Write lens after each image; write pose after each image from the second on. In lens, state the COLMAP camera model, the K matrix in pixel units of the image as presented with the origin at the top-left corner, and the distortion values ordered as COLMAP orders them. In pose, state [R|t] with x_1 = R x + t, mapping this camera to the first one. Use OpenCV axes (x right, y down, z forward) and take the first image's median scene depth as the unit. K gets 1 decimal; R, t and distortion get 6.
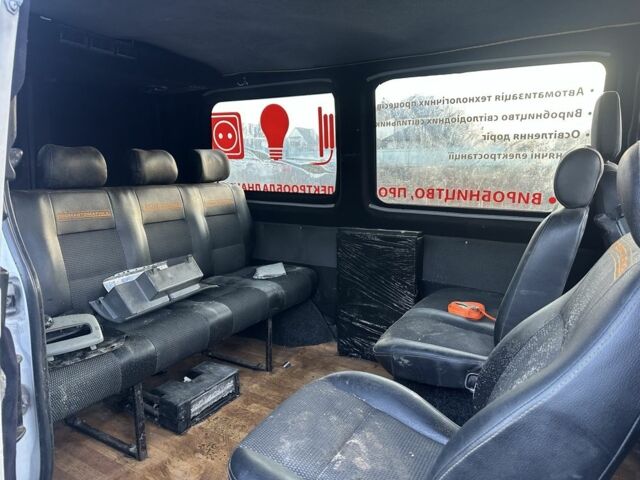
lens RADIAL K [[441.0, 0, 319.7], [0, 441.0, 236.9], [0, 0, 1]] dist [-0.001877, 0.000210]
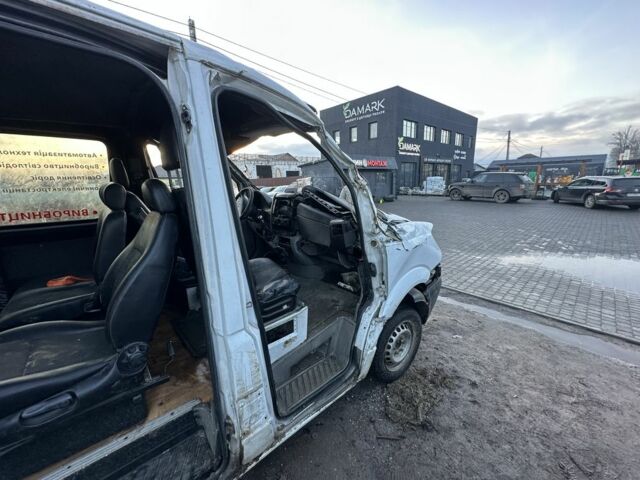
lens RADIAL K [[255.7, 0, 318.9], [0, 255.7, 239.7], [0, 0, 1]] dist [0.002030, 0.000465]
pose [[0.290652, -0.203082, 0.935029, -0.238110], [0.196311, 0.969085, 0.149455, 0.053051], [-0.936474, 0.140117, 0.321534, -0.226574]]
